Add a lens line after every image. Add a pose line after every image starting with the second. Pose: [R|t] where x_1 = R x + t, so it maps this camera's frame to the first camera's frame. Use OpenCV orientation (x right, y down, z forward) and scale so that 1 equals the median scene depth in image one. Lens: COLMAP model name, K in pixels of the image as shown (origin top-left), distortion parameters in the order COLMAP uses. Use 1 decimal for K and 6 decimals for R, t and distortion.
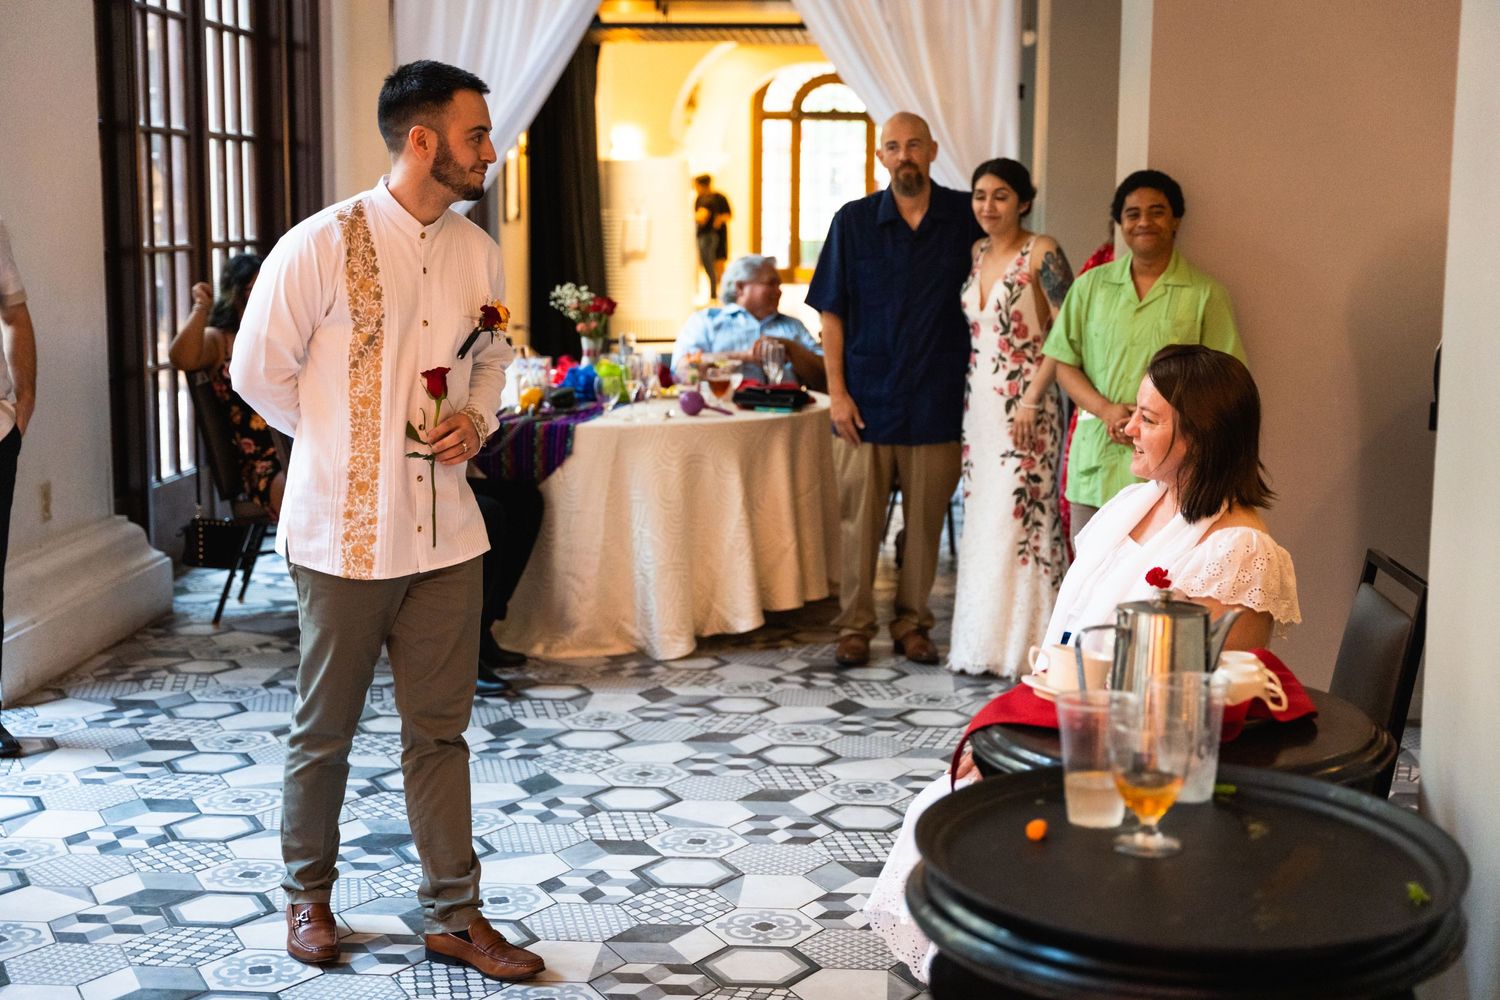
lens RADIAL K [[2104.9, 0, 750.0], [0, 2104.9, 500.0], [0, 0, 1]] dist [0.024119, 0.021859]
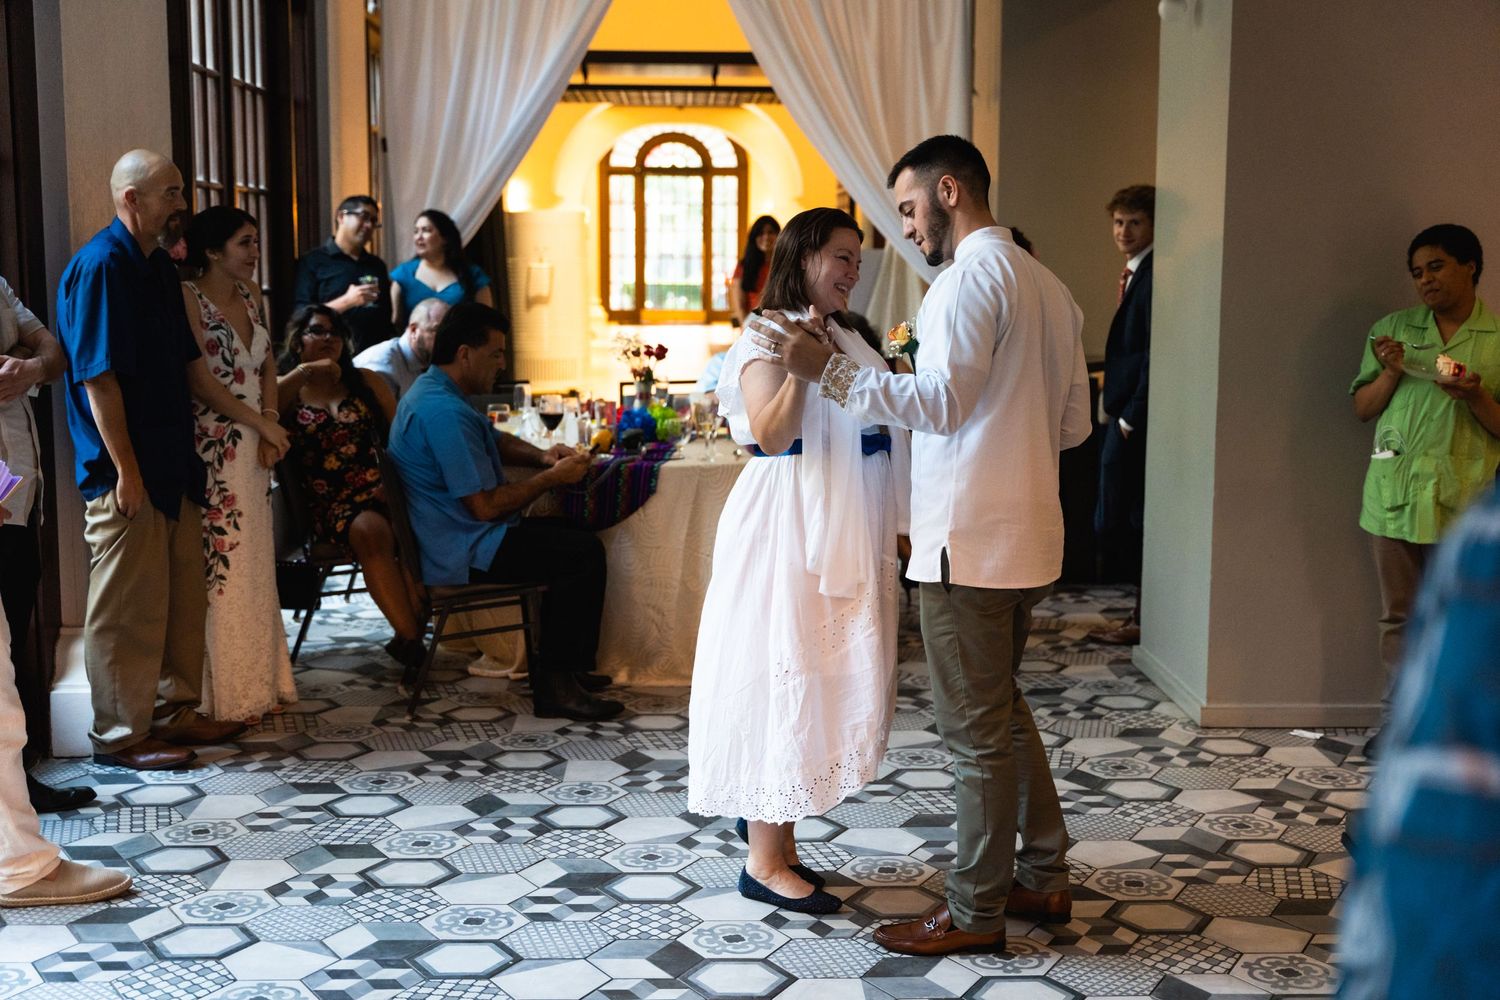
lens RADIAL K [[1903.1, 0, 750.0], [0, 1903.1, 500.0], [0, 0, 1]] dist [0.005899, 0.010734]
pose [[0.994297, -0.016228, 0.105404, -0.146611], [0.017227, 0.999815, -0.008579, -0.010176], [-0.105245, 0.010346, 0.994392, 0.057932]]
